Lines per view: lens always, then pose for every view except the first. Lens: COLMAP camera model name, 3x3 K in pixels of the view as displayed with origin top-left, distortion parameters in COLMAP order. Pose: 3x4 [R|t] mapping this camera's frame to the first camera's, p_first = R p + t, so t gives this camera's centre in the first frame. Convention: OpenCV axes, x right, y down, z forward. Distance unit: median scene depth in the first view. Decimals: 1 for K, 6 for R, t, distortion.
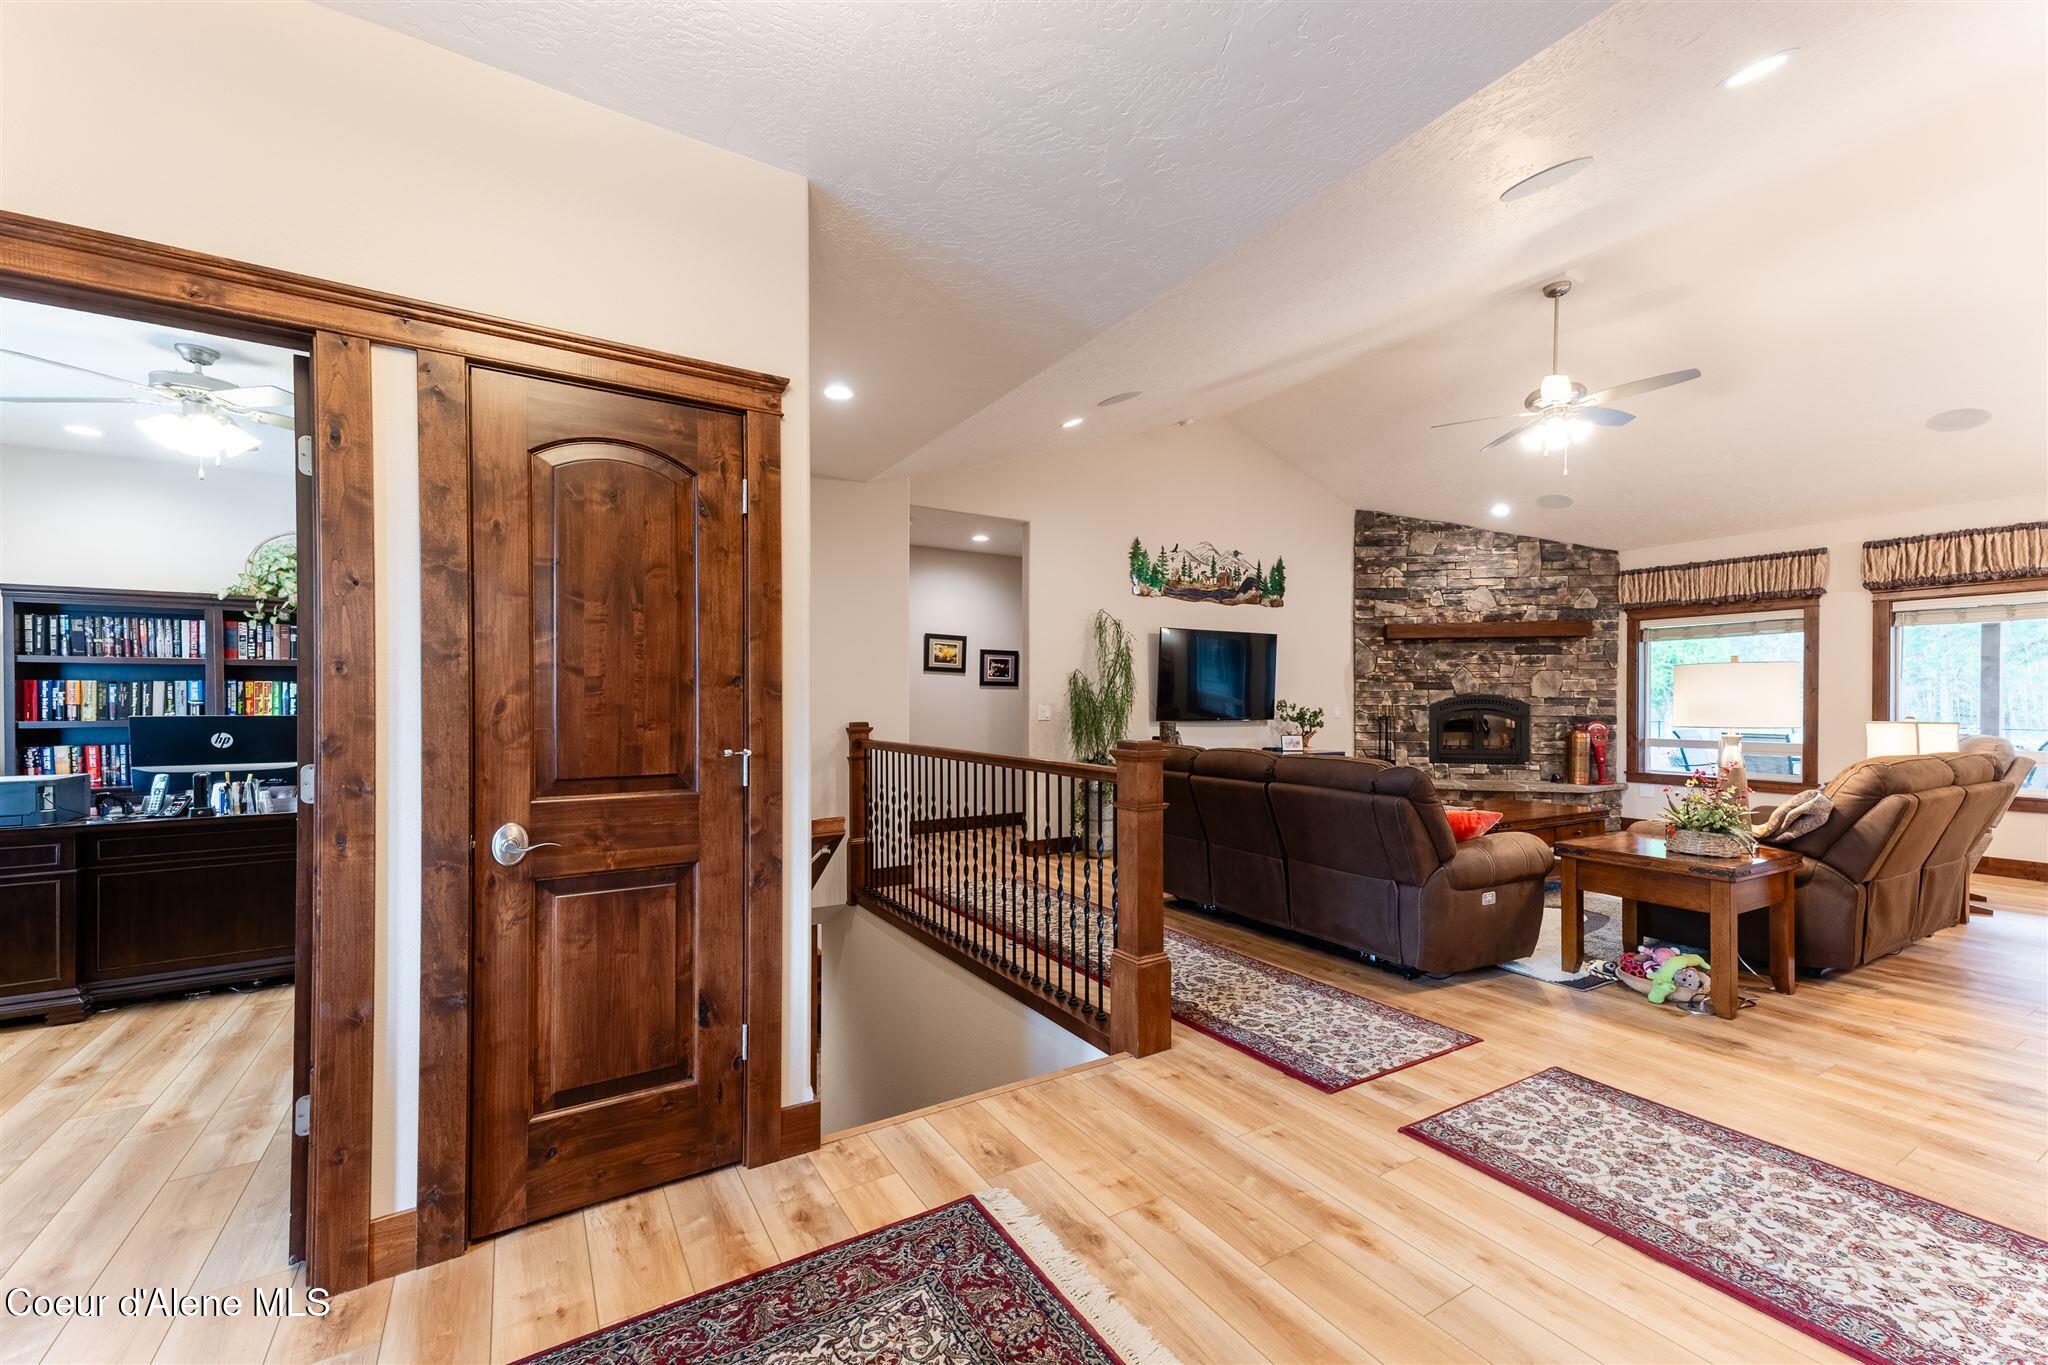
lens RADIAL K [[831.8, 0, 1024.9], [0, 831.8, 703.4], [0, 0, 1]] dist [0.029289, -0.000772]
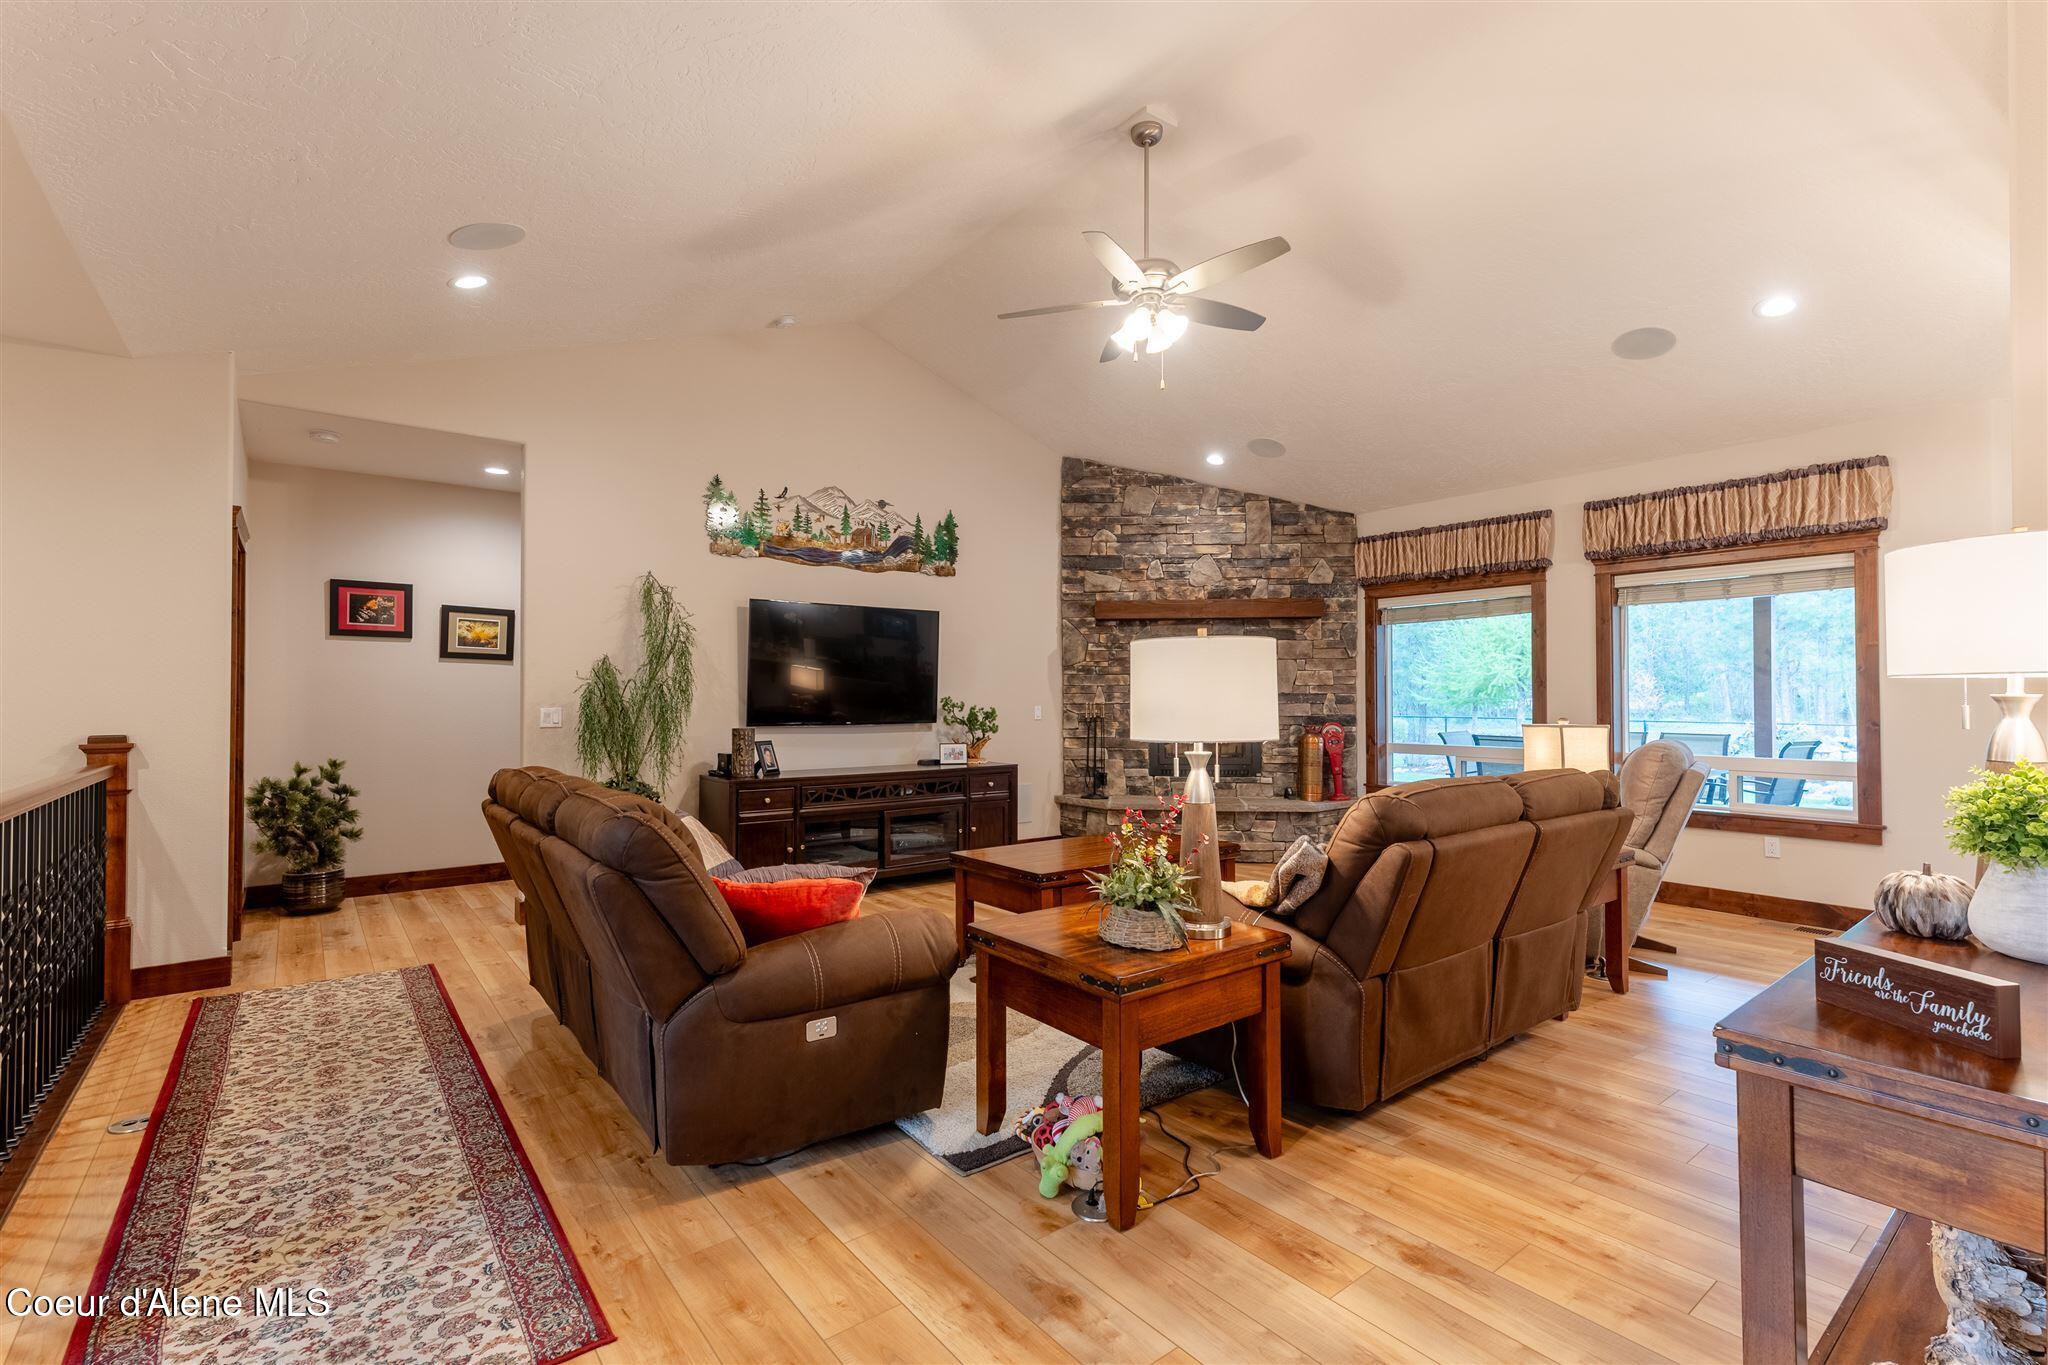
lens RADIAL K [[932.5, 0, 1030.5], [0, 932.5, 686.2], [0, 0, 1]] dist [0.023285, -0.003578]
pose [[0.992612, -0.001563, 0.121324, 0.620645], [0.003407, 0.999882, -0.014995, -0.002422], [-0.121286, 0.015298, 0.992500, 0.313419]]
